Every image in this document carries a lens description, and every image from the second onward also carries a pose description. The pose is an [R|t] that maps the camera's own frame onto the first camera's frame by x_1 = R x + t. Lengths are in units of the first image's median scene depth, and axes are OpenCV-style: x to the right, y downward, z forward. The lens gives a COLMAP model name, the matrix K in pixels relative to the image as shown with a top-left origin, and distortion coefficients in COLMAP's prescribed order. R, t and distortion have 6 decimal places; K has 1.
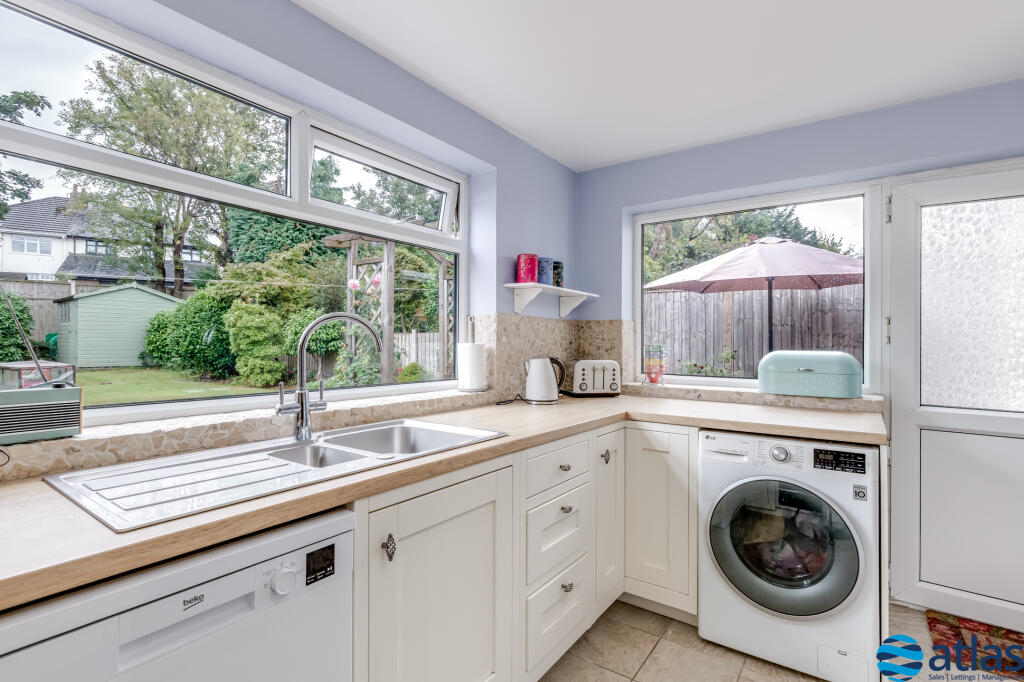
lens RADIAL K [[482.5, 0, 515.2], [0, 482.5, 299.3], [0, 0, 1]] dist [-0.000033, 0.000016]
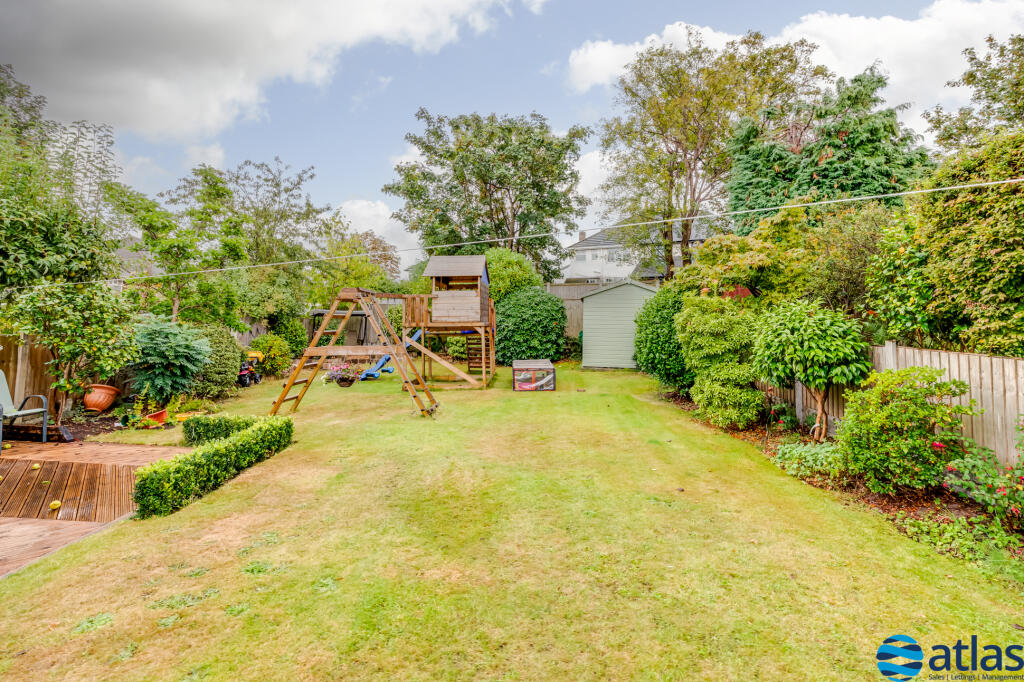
lens RADIAL K [[482.5, 0, 515.2], [0, 482.5, 299.3], [0, 0, 1]] dist [-0.000033, 0.000016]
pose [[0.485435, -0.039404, -0.873384, -0.082505], [0.059176, 0.998174, -0.012143, 0.004806], [0.872268, -0.045789, 0.486880, 0.364416]]
